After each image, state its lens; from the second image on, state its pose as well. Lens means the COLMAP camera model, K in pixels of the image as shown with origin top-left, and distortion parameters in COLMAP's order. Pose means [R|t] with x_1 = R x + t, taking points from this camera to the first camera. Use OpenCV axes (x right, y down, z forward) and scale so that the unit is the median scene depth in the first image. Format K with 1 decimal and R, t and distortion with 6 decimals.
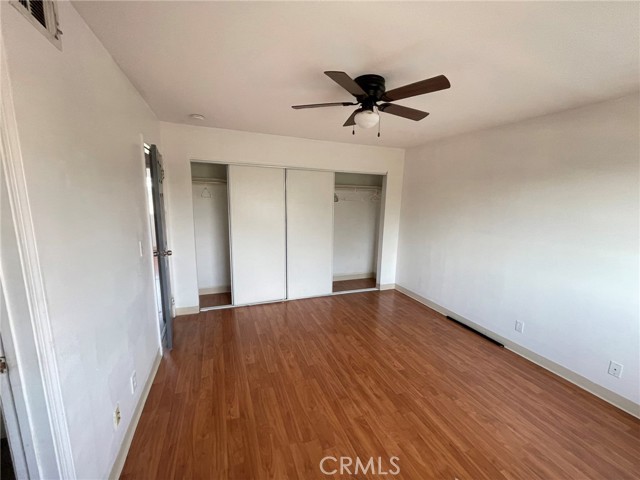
lens RADIAL K [[258.5, 0, 320.0], [0, 258.5, 240.0], [0, 0, 1]] dist [-0.001025, -0.000045]
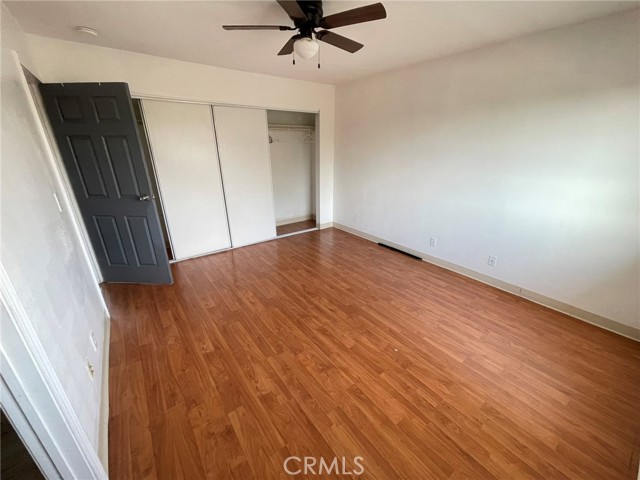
lens RADIAL K [[258.5, 0, 320.0], [0, 258.5, 240.0], [0, 0, 1]] dist [-0.001025, -0.000045]
pose [[0.961581, -0.120451, 0.246684, -0.070052], [0.069580, 0.976195, 0.205432, 0.031183], [-0.265556, -0.180376, 0.947072, -0.046883]]
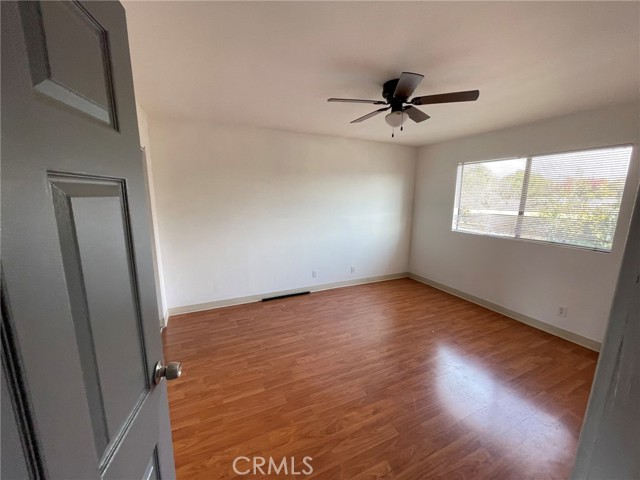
lens RADIAL K [[258.5, 0, 320.0], [0, 258.5, 240.0], [0, 0, 1]] dist [-0.001025, -0.000045]
pose [[-0.062896, -0.204423, 0.976860, -0.708888], [0.155783, 0.964789, 0.211927, -0.182657], [-0.985787, 0.165508, -0.028836, 1.042744]]
